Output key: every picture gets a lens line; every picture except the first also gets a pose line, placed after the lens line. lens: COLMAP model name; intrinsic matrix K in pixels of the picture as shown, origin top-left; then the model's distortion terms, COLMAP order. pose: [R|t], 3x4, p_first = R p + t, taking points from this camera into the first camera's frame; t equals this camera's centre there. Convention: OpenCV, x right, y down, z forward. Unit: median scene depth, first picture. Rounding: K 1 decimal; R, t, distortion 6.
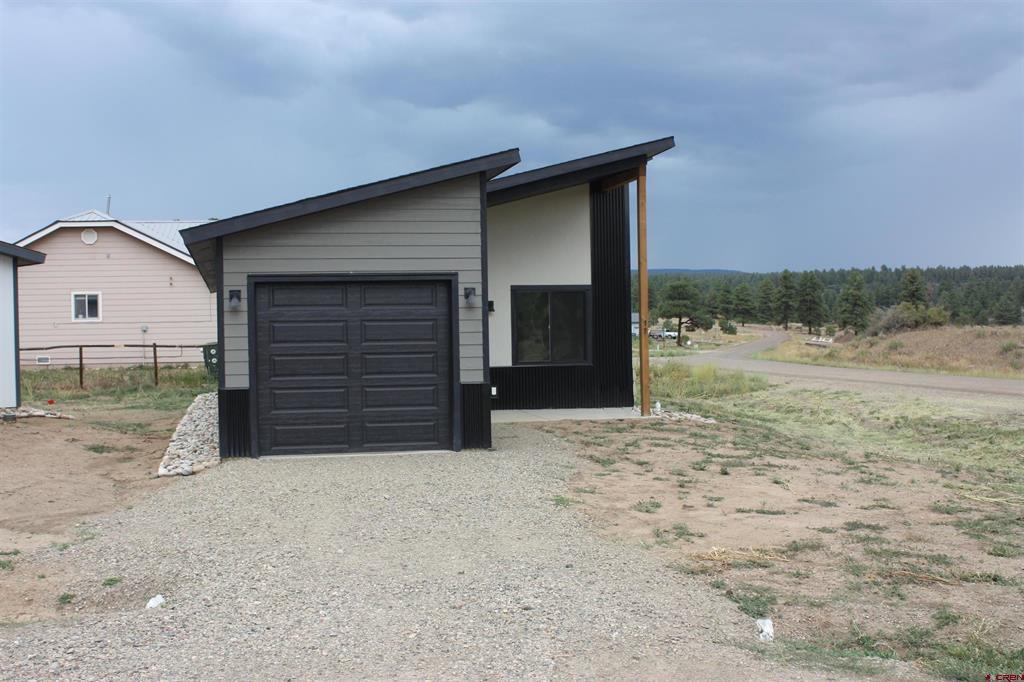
lens RADIAL K [[1199.1, 0, 513.1], [0, 1199.1, 339.6], [0, 0, 1]] dist [-0.063468, 0.000000]
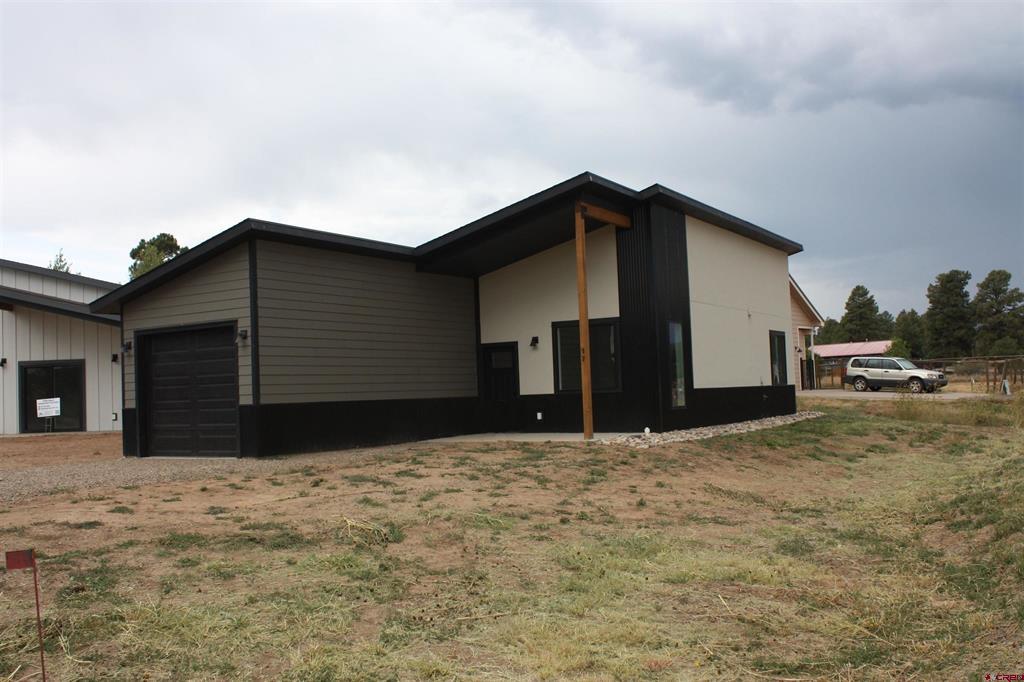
lens RADIAL K [[992.9, 0, 508.2], [0, 992.9, 350.5], [0, 0, 1]] dist [-0.083983, 0.000000]
pose [[0.717276, -0.041534, -0.695551, 0.896864], [0.019956, 0.999037, -0.039078, 0.024741], [0.696504, 0.014149, 0.717414, 0.439990]]
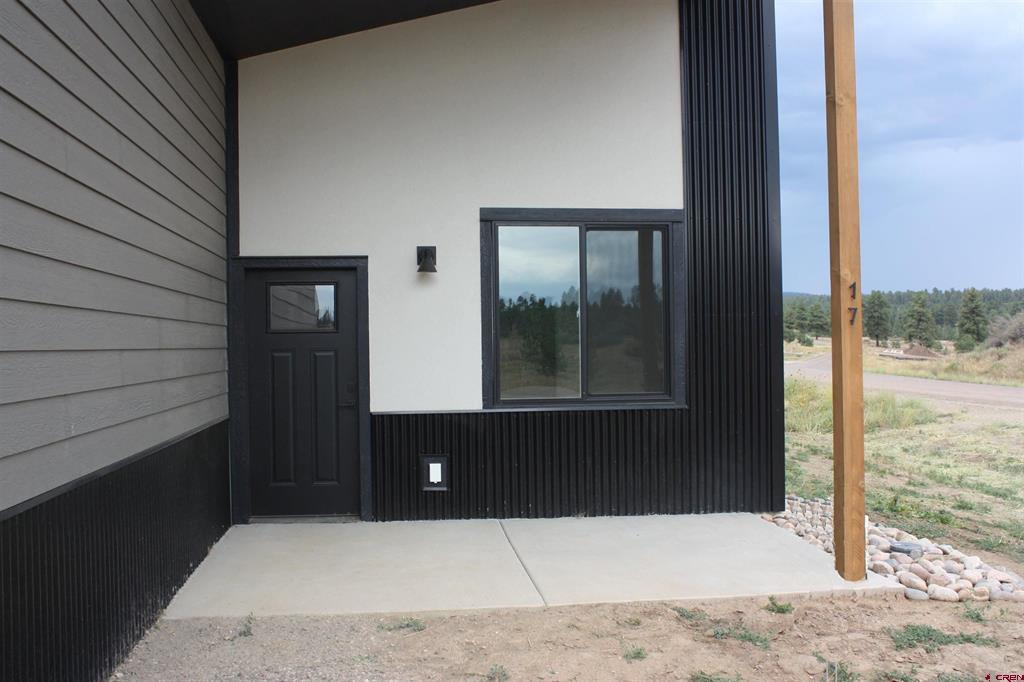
lens RADIAL K [[992.9, 0, 505.5], [0, 992.9, 342.4], [0, 0, 1]] dist [-0.083983, 0.000000]
pose [[0.993751, 0.002793, -0.111588, 0.063005], [-0.003697, 0.999962, -0.007900, 0.003055], [0.111562, 0.008263, 0.993723, 0.976870]]
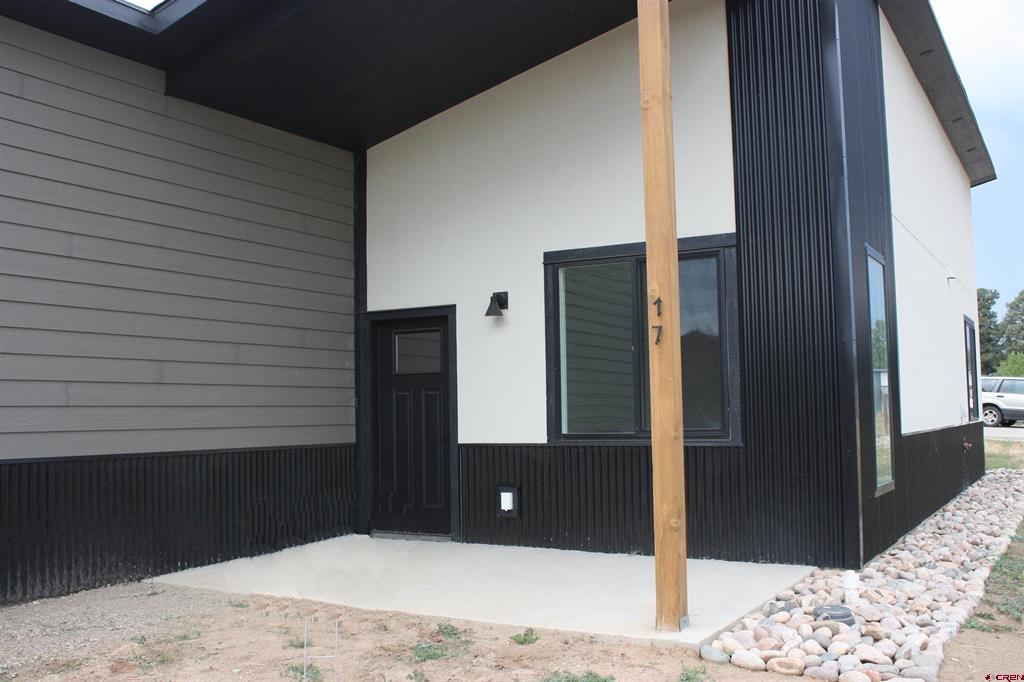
lens RADIAL K [[992.9, 0, 509.1], [0, 992.9, 349.2], [0, 0, 1]] dist [-0.083983, 0.000000]
pose [[0.727854, -0.040992, -0.684506, 0.332067], [0.000238, 0.998227, -0.059526, 0.014170], [0.685732, 0.043163, 0.726573, 1.072545]]
